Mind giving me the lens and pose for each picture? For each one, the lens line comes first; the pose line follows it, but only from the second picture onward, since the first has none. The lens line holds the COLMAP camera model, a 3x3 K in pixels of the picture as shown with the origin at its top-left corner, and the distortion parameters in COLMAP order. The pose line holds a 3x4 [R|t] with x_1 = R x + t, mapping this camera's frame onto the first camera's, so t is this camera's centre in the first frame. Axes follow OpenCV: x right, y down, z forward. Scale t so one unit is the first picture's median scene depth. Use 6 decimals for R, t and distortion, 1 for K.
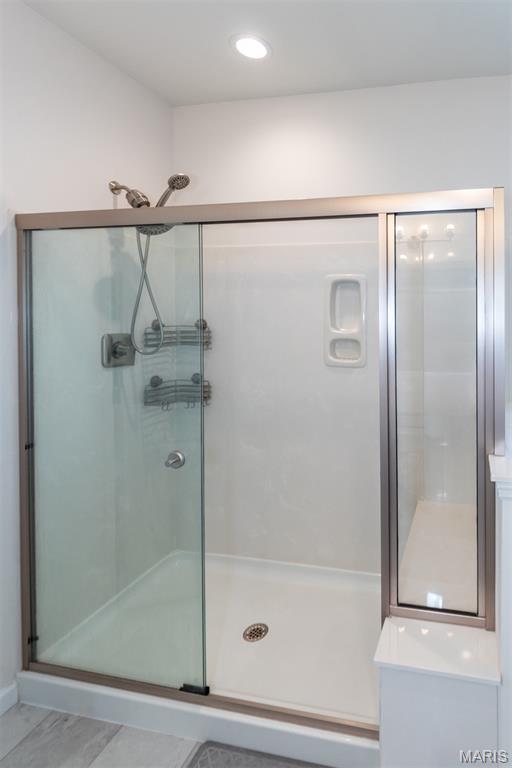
lens RADIAL K [[377.1, 0, 256.0], [0, 377.1, 384.0], [0, 0, 1]] dist [-0.002838, -0.000400]
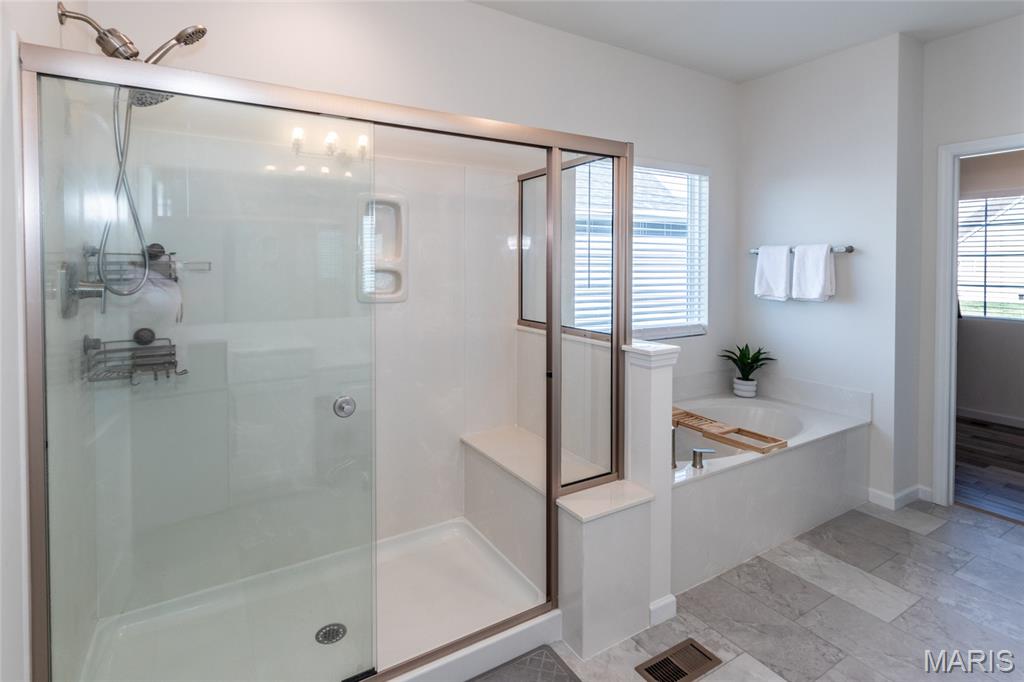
lens RADIAL K [[502.7, 0, 512.0], [0, 502.7, 346.9], [0, 0, 1]] dist [-0.002838, -0.000400]
pose [[0.744439, -0.106246, 0.659183, -0.428200], [0.095647, 0.994046, 0.052201, 0.030898], [-0.660804, 0.024189, 0.750168, -0.052164]]
